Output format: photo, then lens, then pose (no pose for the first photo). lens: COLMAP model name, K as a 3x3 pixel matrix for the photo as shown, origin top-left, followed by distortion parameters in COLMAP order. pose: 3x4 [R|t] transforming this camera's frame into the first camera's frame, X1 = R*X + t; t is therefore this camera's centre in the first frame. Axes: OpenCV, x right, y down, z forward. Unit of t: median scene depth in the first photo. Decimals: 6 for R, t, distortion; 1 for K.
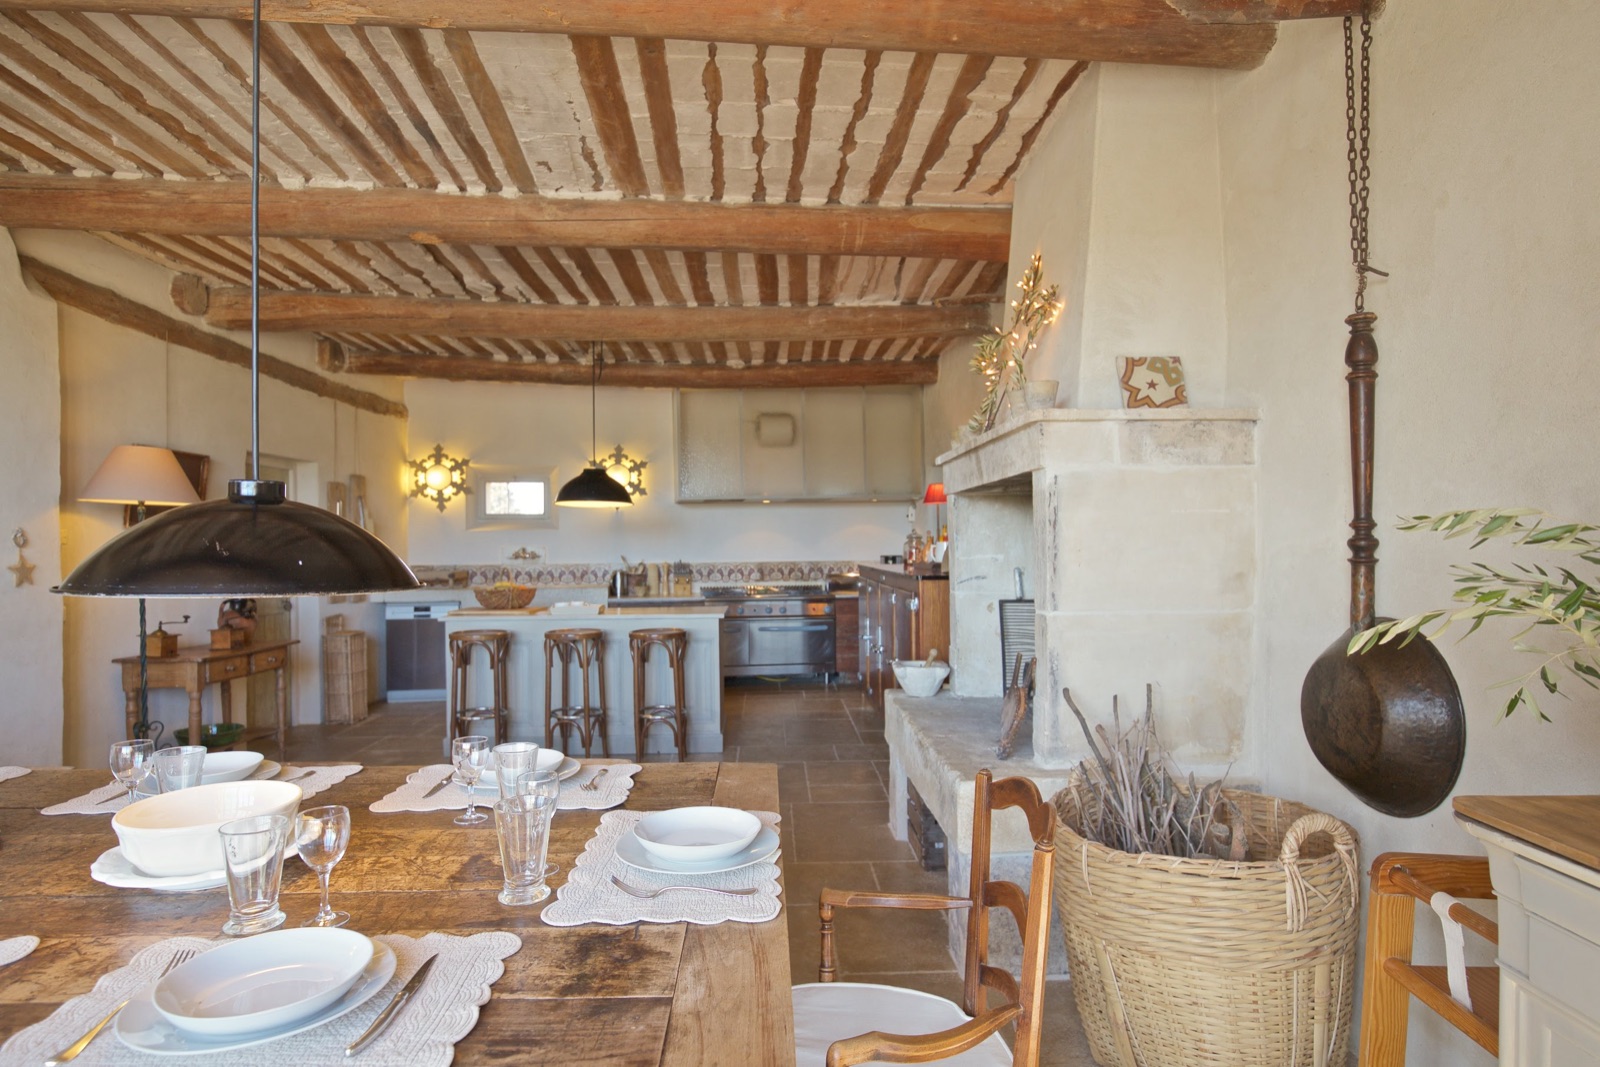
lens RADIAL K [[846.6, 0, 789.6], [0, 846.6, 540.7], [0, 0, 1]] dist [-0.019358, 0.001569]
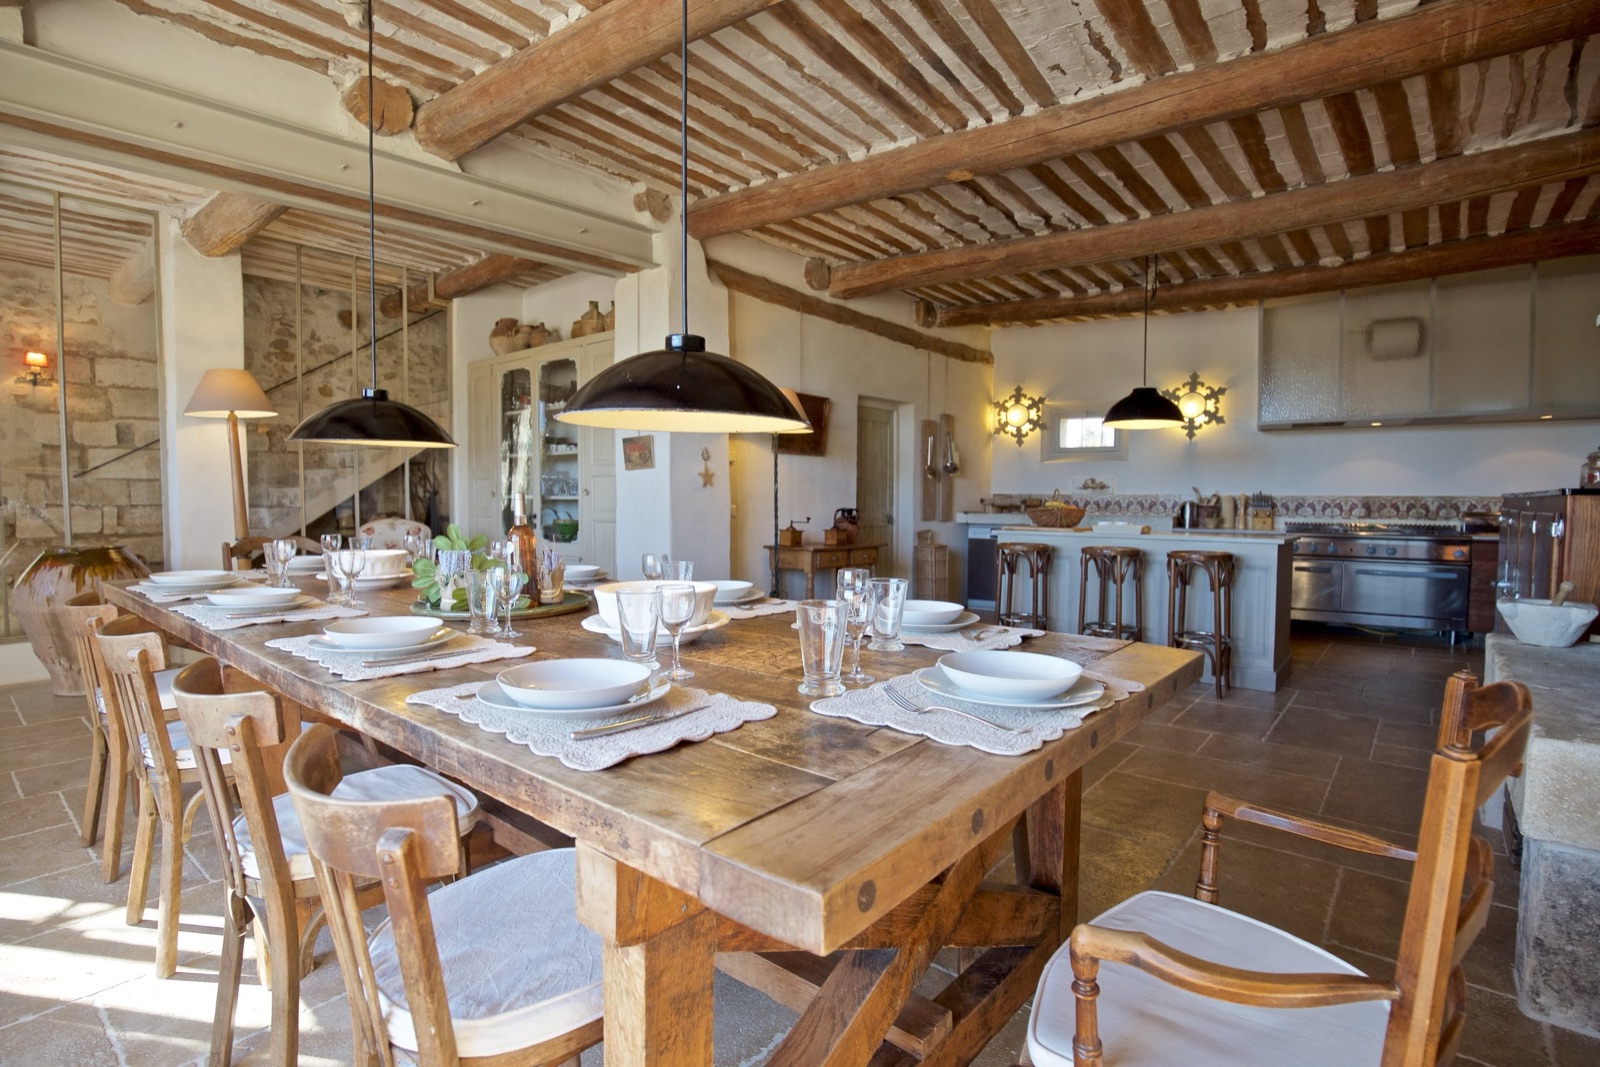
lens RADIAL K [[771.4, 0, 798.4], [0, 771.4, 537.3], [0, 0, 1]] dist [-0.037482, 0.007919]
pose [[0.749675, 0.046939, -0.660139, 0.070259], [-0.008511, 0.998083, 0.061303, 0.041350], [0.661751, -0.040339, 0.748638, 0.064522]]
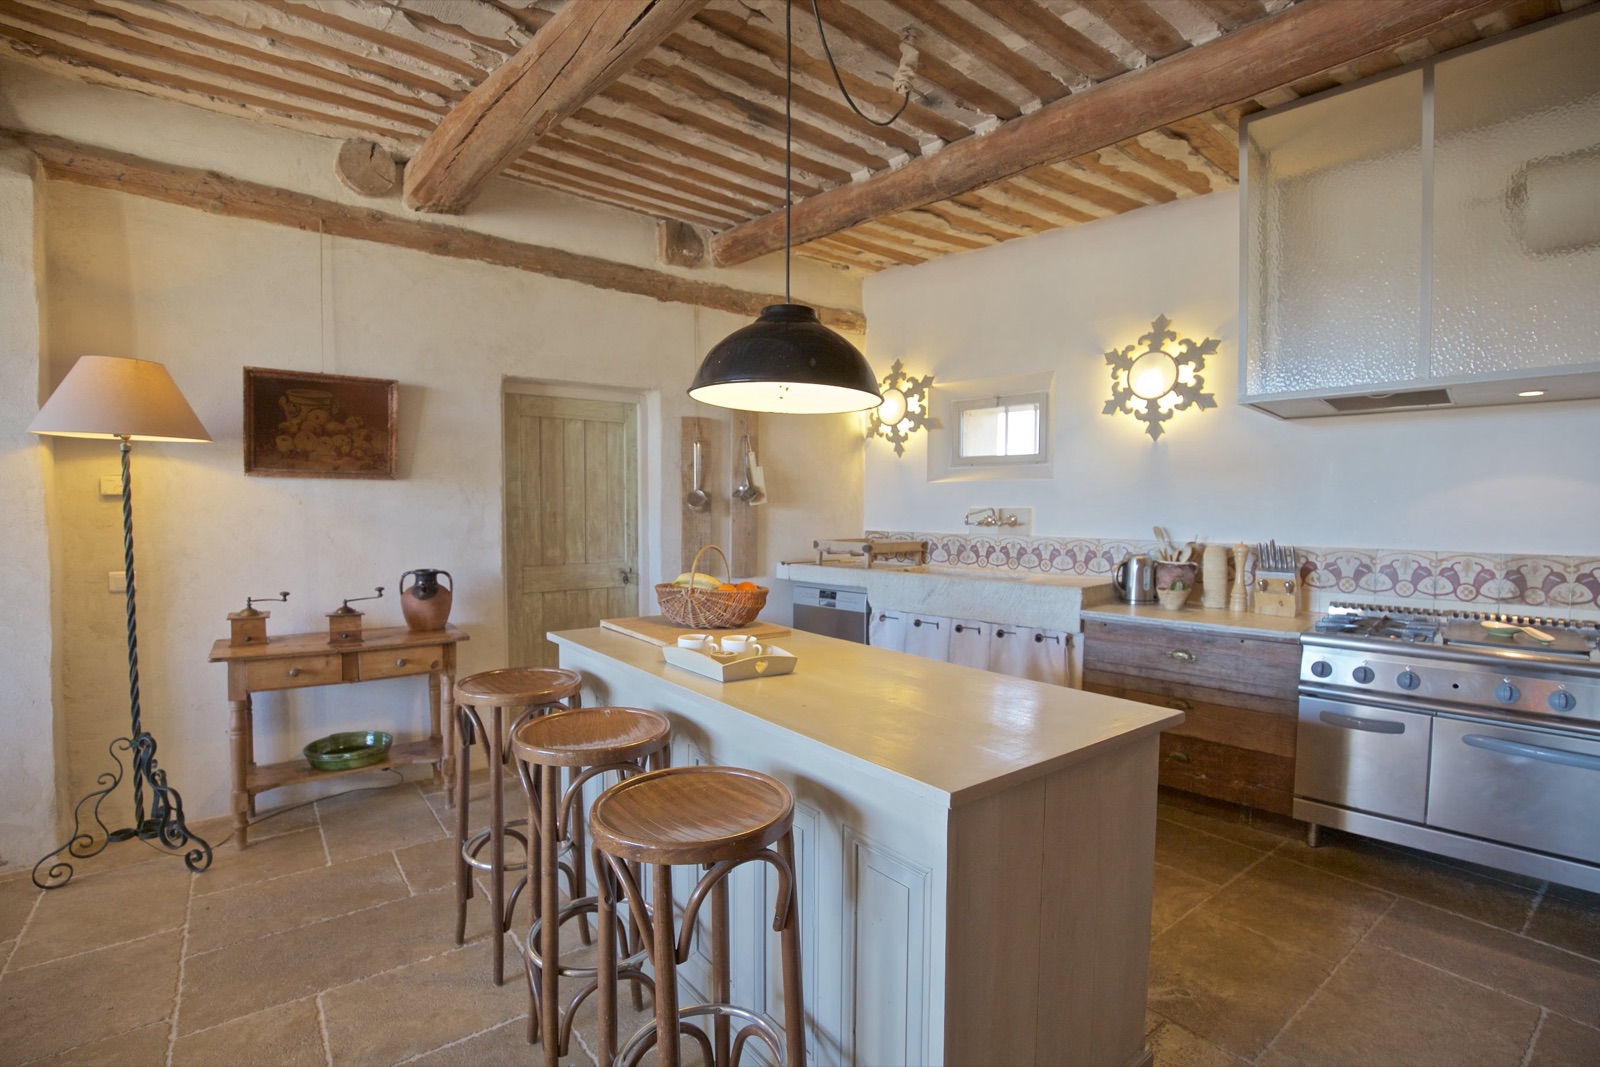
lens RADIAL K [[749.0, 0, 783.4], [0, 749.0, 539.6], [0, 0, 1]] dist [-0.036083, 0.005098]
pose [[0.588282, 0.047083, -0.807284, 0.060954], [-0.006813, 0.998557, 0.053274, 0.004495], [0.808627, -0.025840, 0.587754, 0.876053]]
